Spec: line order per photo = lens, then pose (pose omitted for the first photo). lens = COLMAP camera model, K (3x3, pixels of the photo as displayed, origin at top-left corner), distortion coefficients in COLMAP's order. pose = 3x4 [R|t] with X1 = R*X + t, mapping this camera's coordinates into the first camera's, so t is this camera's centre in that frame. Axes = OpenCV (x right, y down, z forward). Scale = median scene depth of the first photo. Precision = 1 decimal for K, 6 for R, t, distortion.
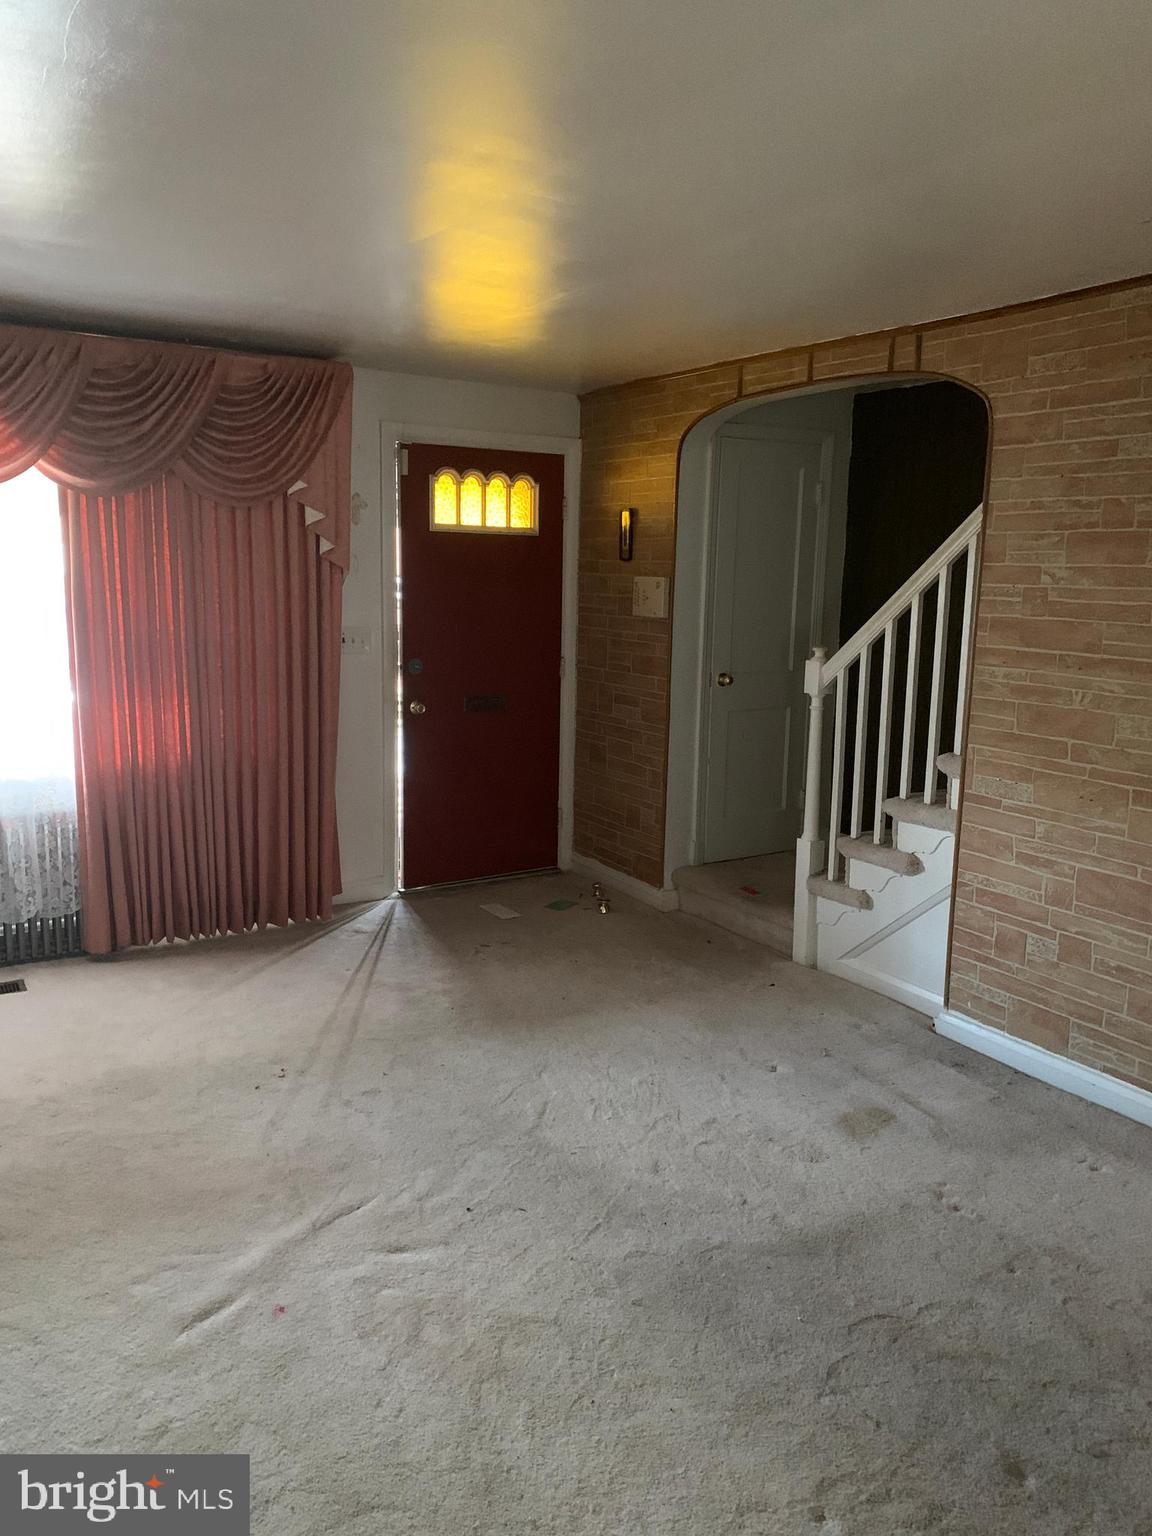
lens RADIAL K [[1165.9, 0, 573.9], [0, 1165.9, 771.7], [0, 0, 1]] dist [0.032601, -0.035444]
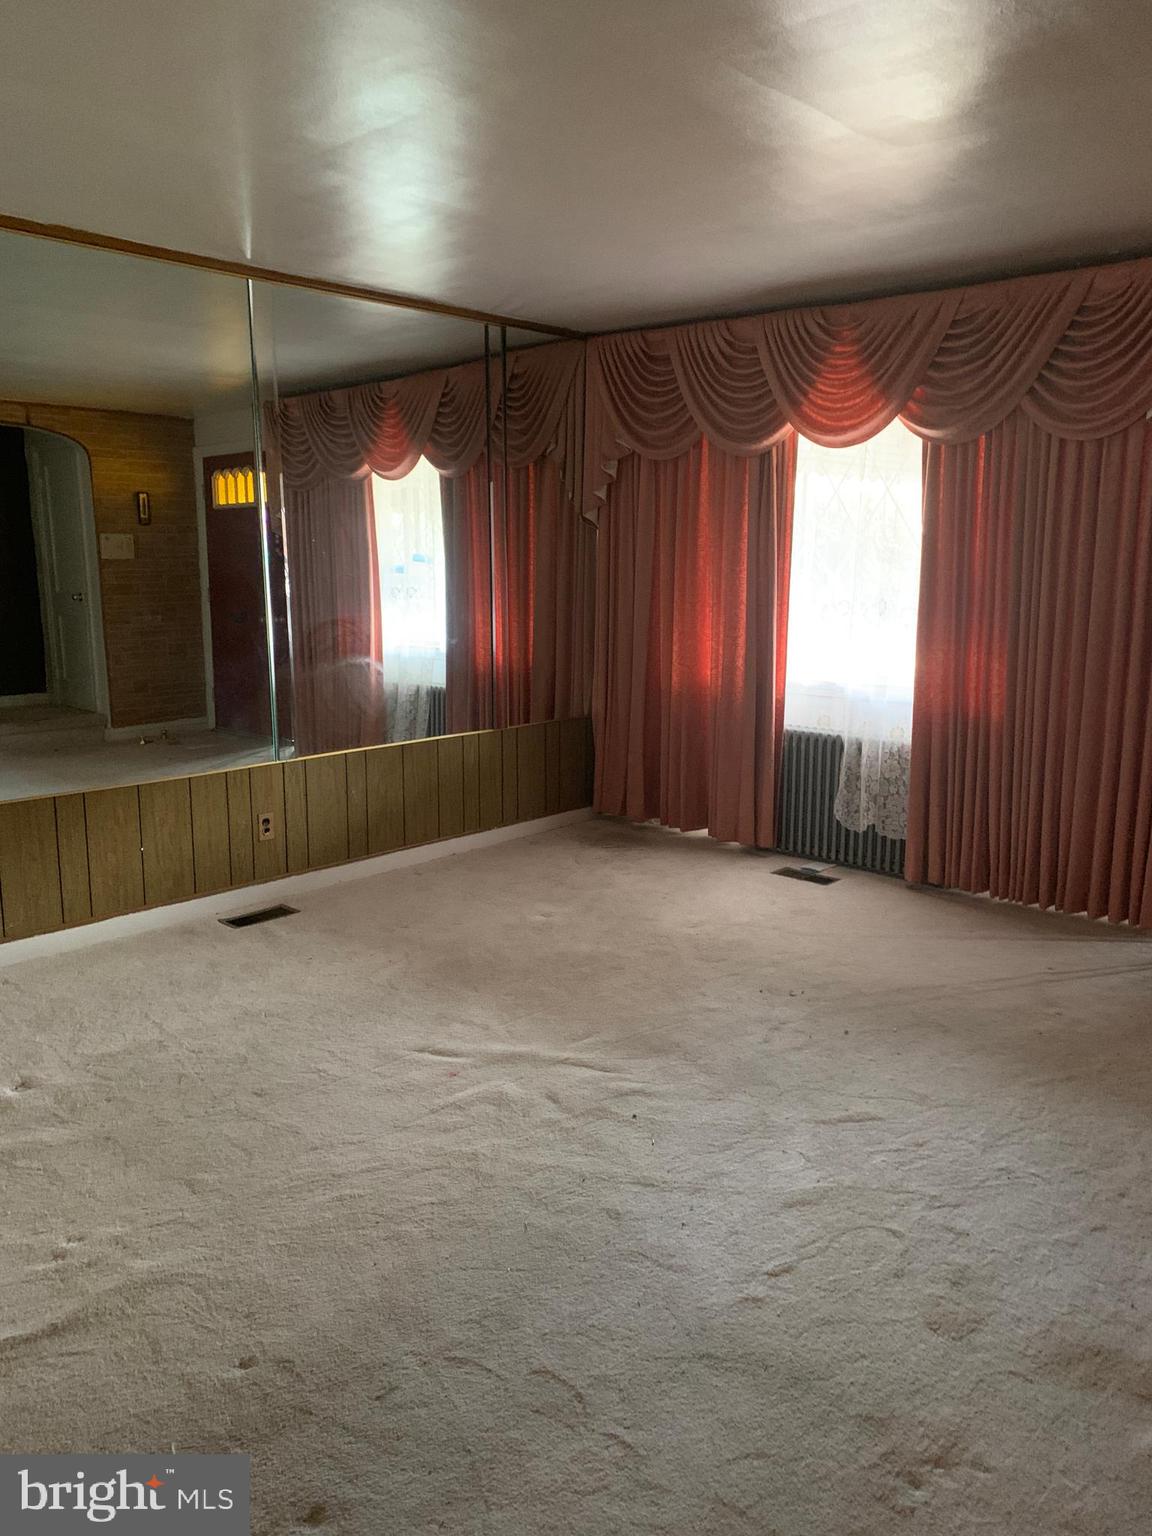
lens RADIAL K [[1165.9, 0, 567.7], [0, 1165.9, 754.8], [0, 0, 1]] dist [0.032601, -0.035444]
pose [[0.272202, 0.145535, -0.951171, 0.523287], [-0.167967, 0.980506, 0.101955, -0.012871], [0.947467, 0.132013, 0.291340, 0.402853]]
